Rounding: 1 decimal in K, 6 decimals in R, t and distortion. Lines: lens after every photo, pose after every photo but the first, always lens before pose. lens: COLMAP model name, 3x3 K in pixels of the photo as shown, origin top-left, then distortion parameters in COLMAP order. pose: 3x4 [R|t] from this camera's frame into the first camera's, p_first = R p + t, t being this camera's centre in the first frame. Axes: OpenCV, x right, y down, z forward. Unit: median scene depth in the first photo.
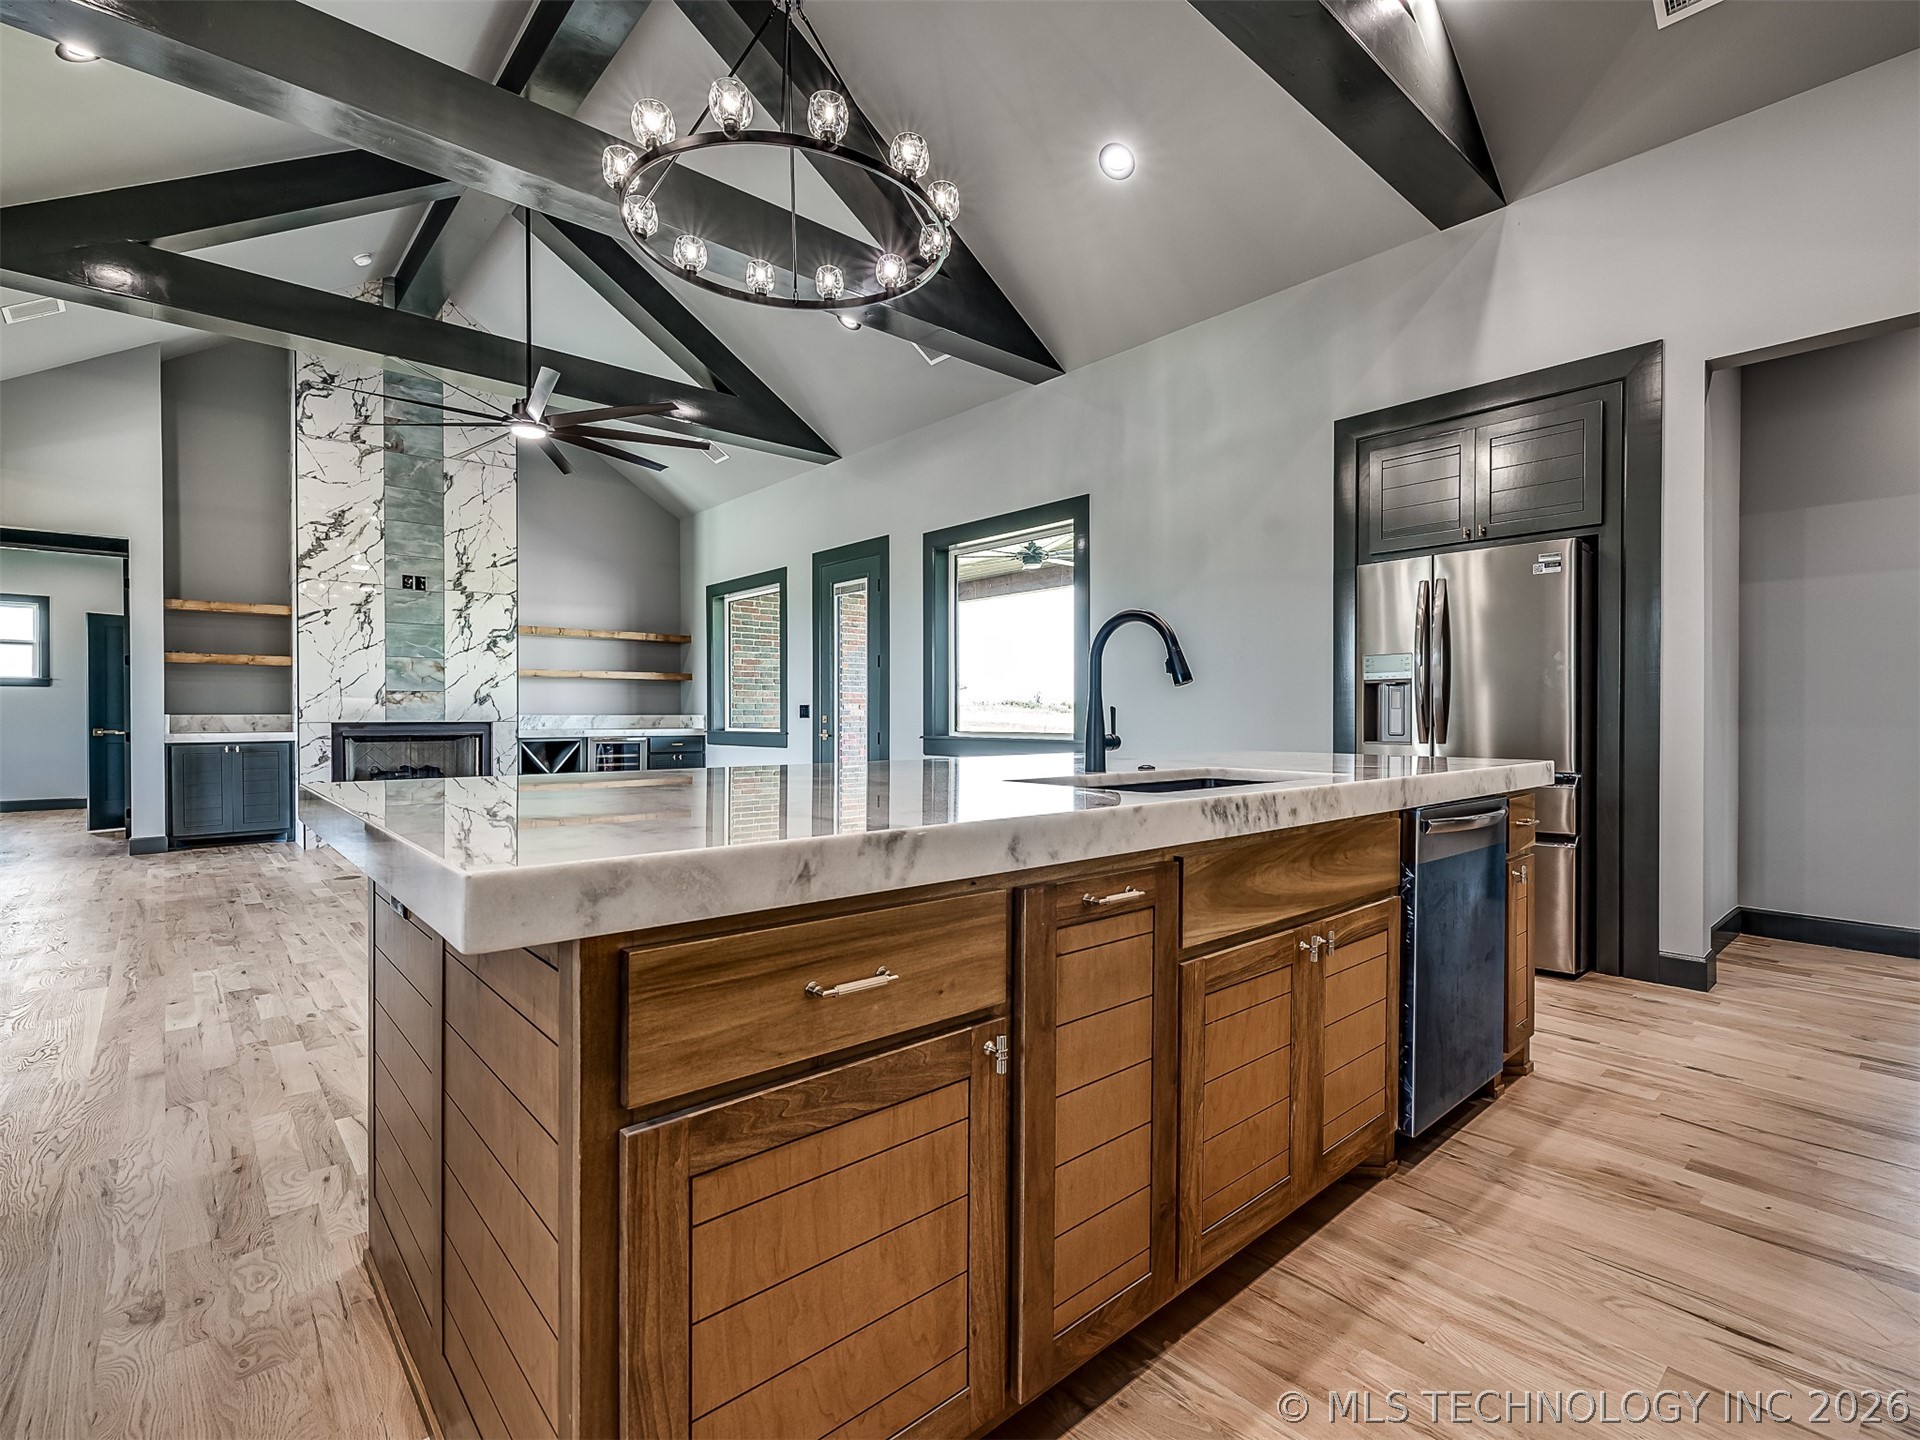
lens RADIAL K [[929.5, 0, 964.5], [0, 929.5, 723.1], [0, 0, 1]] dist [0.002699, 0.000627]
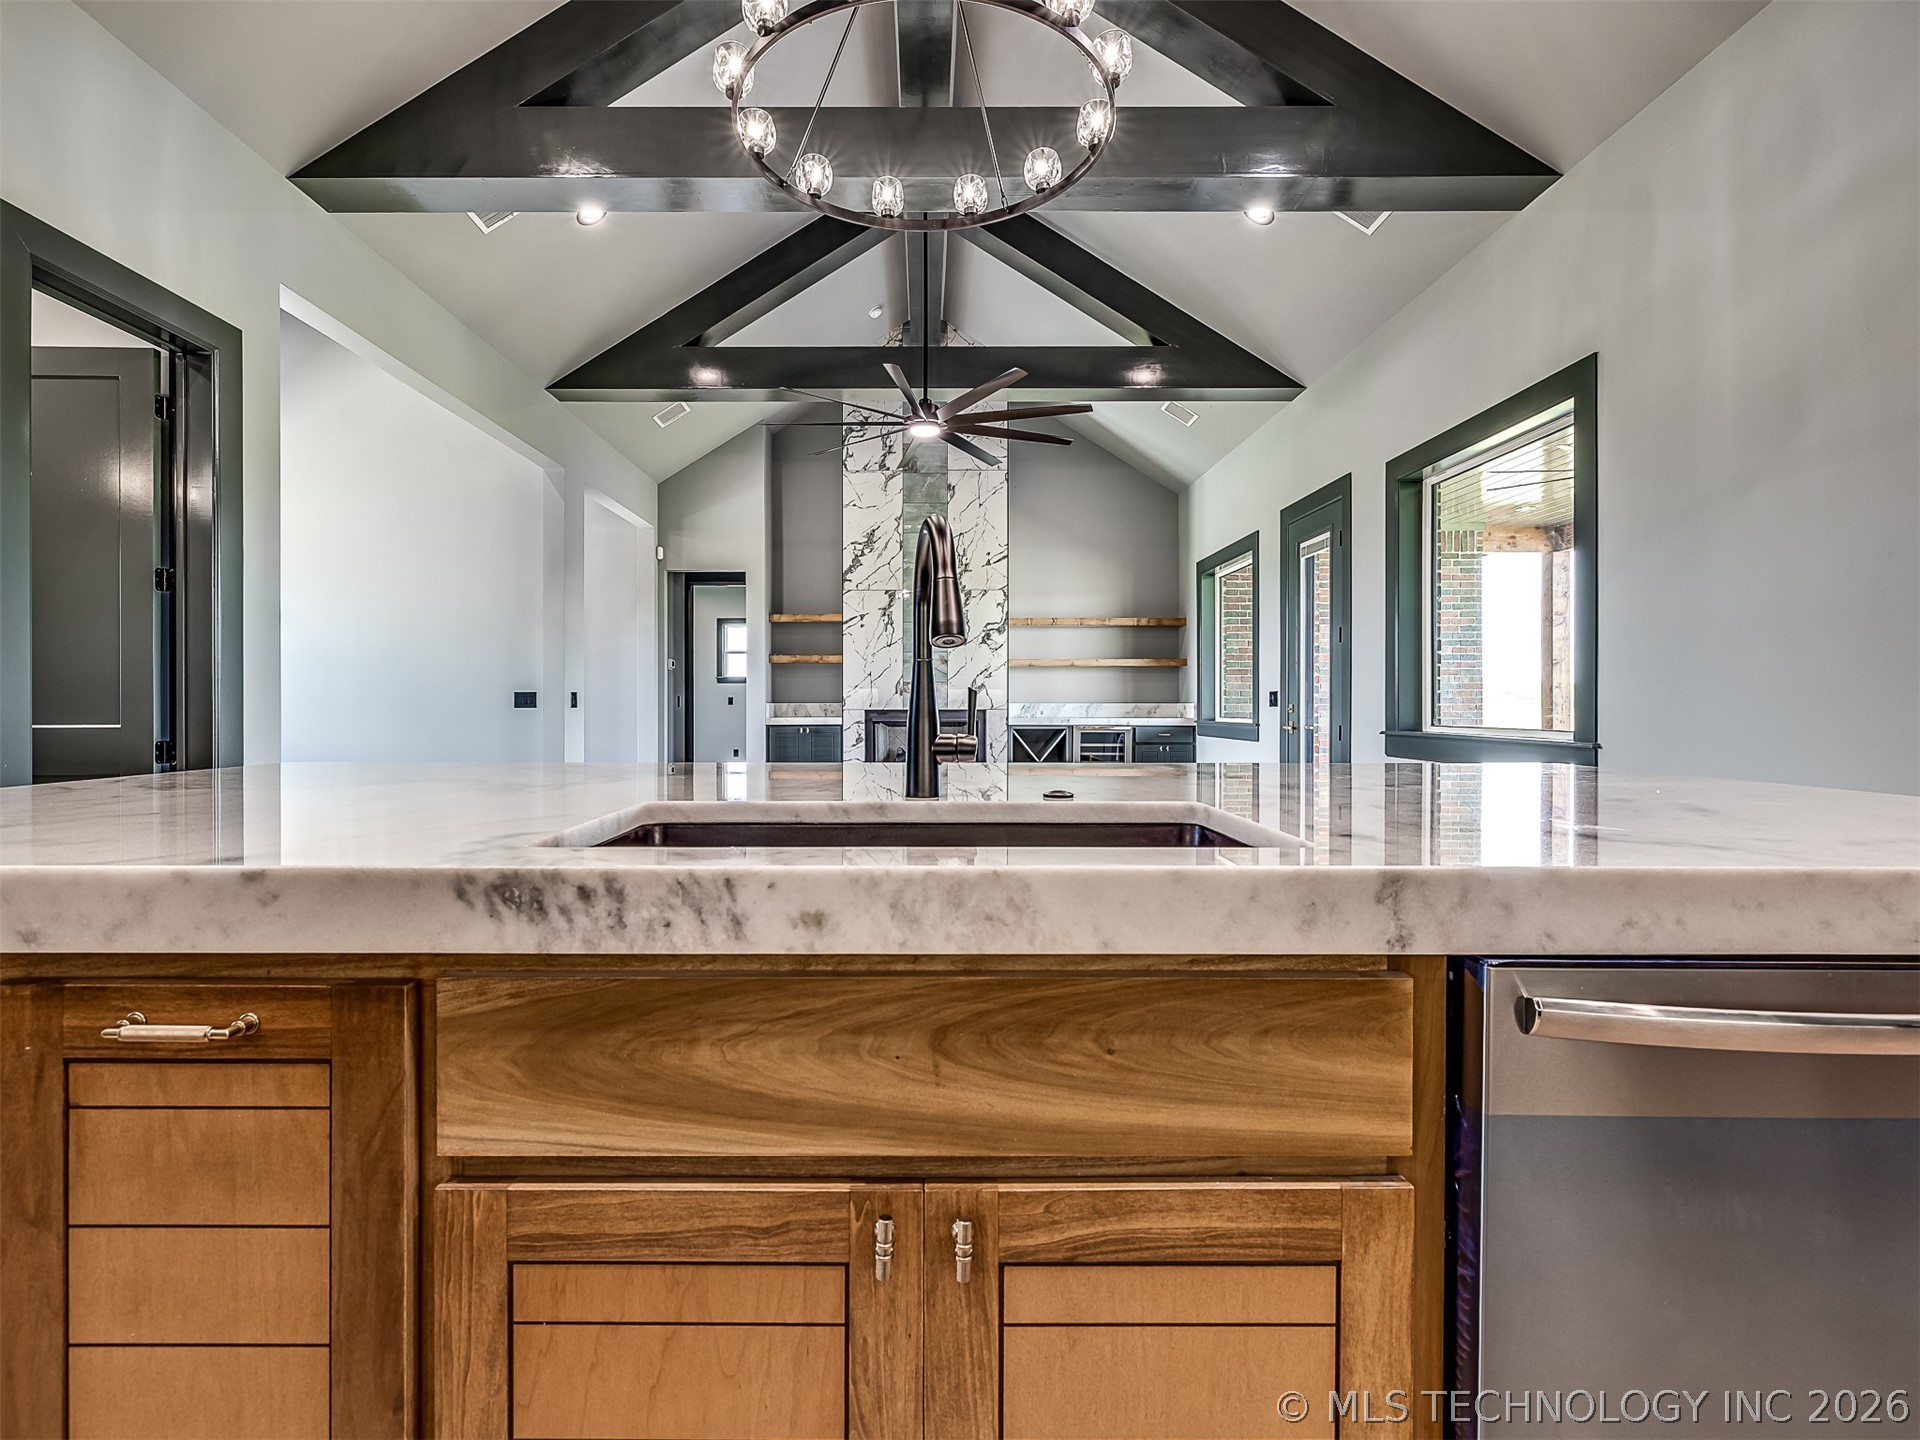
lens RADIAL K [[929.5, 0, 889.8], [0, 929.5, 706.8], [0, 0, 1]] dist [0.002699, 0.000627]
pose [[0.737479, 0.002735, -0.675364, 0.143367], [-0.006402, 0.999975, -0.002941, -0.001003], [0.675339, 0.006493, 0.737479, 0.147604]]
